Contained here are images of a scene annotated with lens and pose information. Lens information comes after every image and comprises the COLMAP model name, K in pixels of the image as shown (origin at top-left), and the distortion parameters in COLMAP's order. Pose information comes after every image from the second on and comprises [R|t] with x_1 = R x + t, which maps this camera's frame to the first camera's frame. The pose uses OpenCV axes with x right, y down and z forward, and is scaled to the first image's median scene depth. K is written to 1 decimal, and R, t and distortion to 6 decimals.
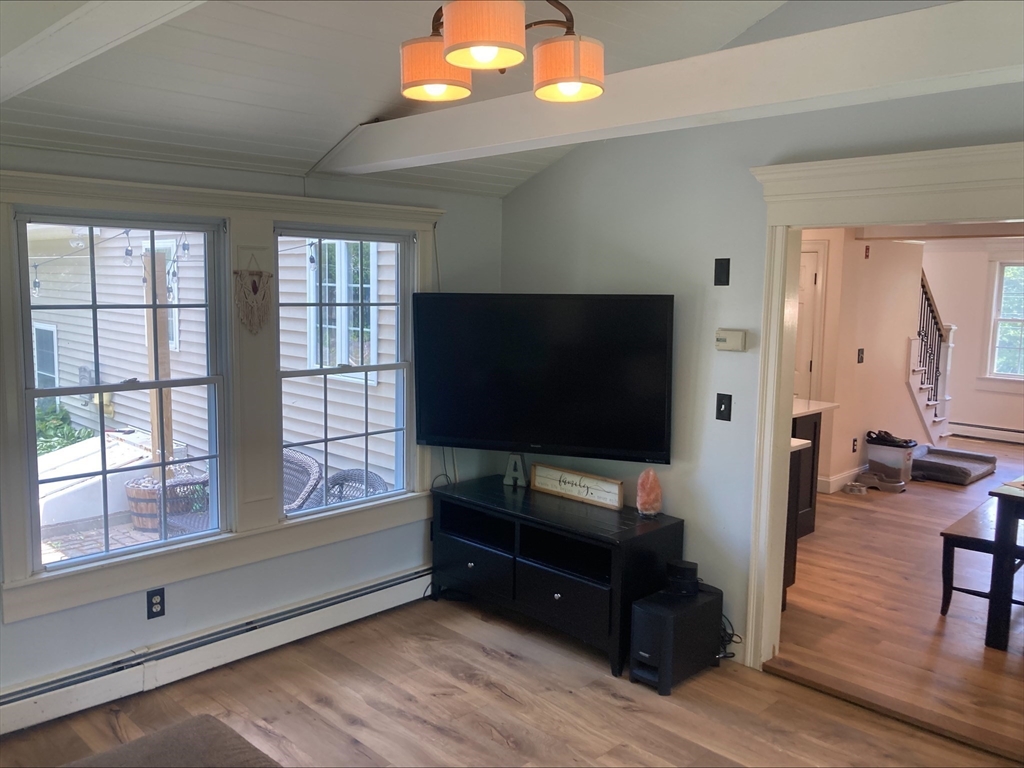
lens RADIAL K [[832.9, 0, 506.7], [0, 832.9, 382.1], [0, 0, 1]] dist [0.019725, 0.008554]
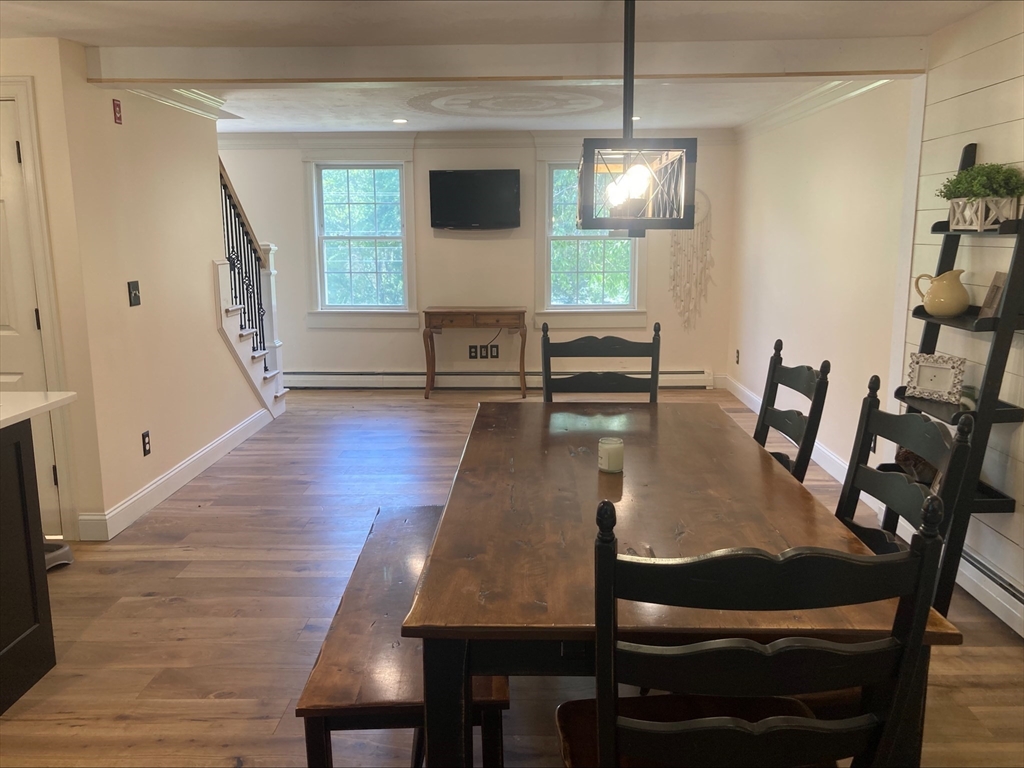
lens RADIAL K [[832.9, 0, 506.7], [0, 832.9, 382.1], [0, 0, 1]] dist [0.019725, 0.008554]
pose [[0.726885, -0.140543, 0.672224, 0.180119], [0.095337, 0.990009, 0.103893, -0.005050], [-0.680109, -0.011430, 0.733022, 0.335032]]
